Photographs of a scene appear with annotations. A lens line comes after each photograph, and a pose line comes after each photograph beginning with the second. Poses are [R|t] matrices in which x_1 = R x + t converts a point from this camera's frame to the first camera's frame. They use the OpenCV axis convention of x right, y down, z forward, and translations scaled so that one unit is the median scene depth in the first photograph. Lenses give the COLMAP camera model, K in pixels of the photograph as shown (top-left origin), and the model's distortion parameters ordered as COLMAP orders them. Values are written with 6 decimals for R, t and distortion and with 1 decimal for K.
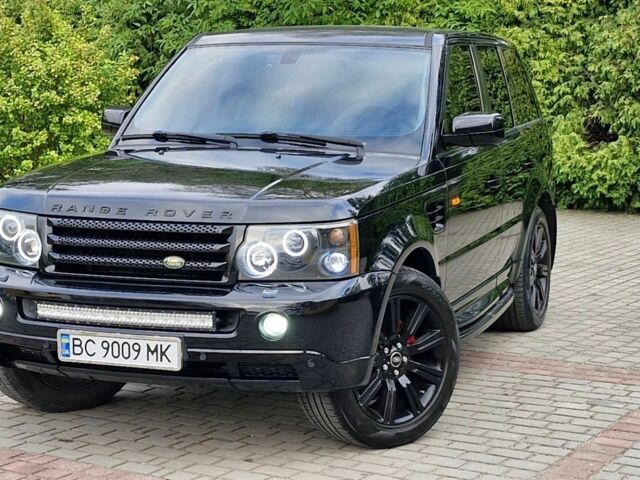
lens RADIAL K [[1402.2, 0, 319.6], [0, 1402.2, 253.0], [0, 0, 1]] dist [0.101429, 0.454449]
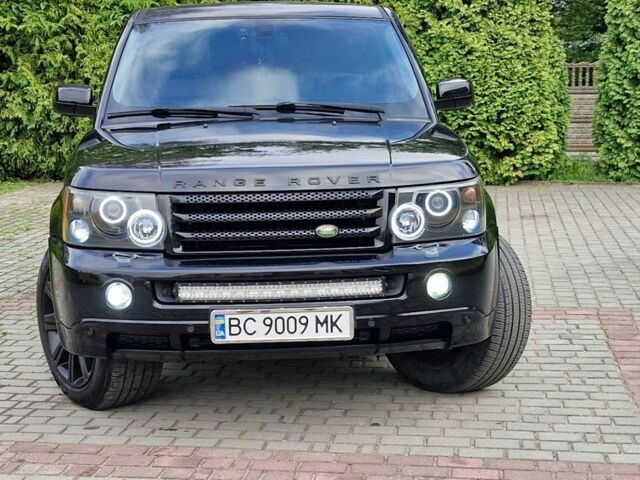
lens RADIAL K [[1255.1, 0, 305.6], [0, 1255.1, 239.5], [0, 0, 1]] dist [0.174899, -0.053723]
pose [[0.920397, -0.074294, 0.383861, -0.418628], [0.072856, 0.997174, 0.018306, -0.004114], [-0.384136, 0.011118, 0.923209, 0.181424]]
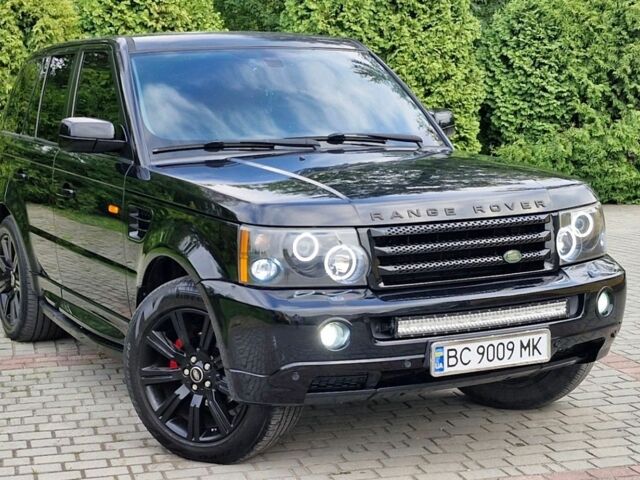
lens RADIAL K [[1255.1, 0, 305.6], [0, 1255.1, 239.5], [0, 0, 1]] dist [0.174899, -0.053723]
pose [[0.685661, -0.105488, 0.720237, -0.779031], [0.119794, 0.992305, 0.031293, -0.046544], [-0.717996, 0.064824, 0.693022, 0.447714]]
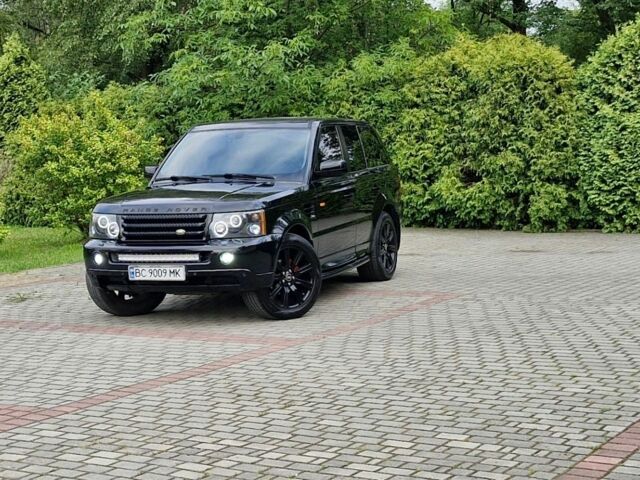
lens RADIAL K [[1255.1, 0, 305.6], [0, 1255.1, 239.5], [0, 0, 1]] dist [0.174899, -0.053723]
pose [[0.999093, -0.037391, -0.020362, 0.118816], [0.036270, 0.997942, -0.052879, 0.118138], [0.022298, 0.052092, 0.998393, -0.866757]]
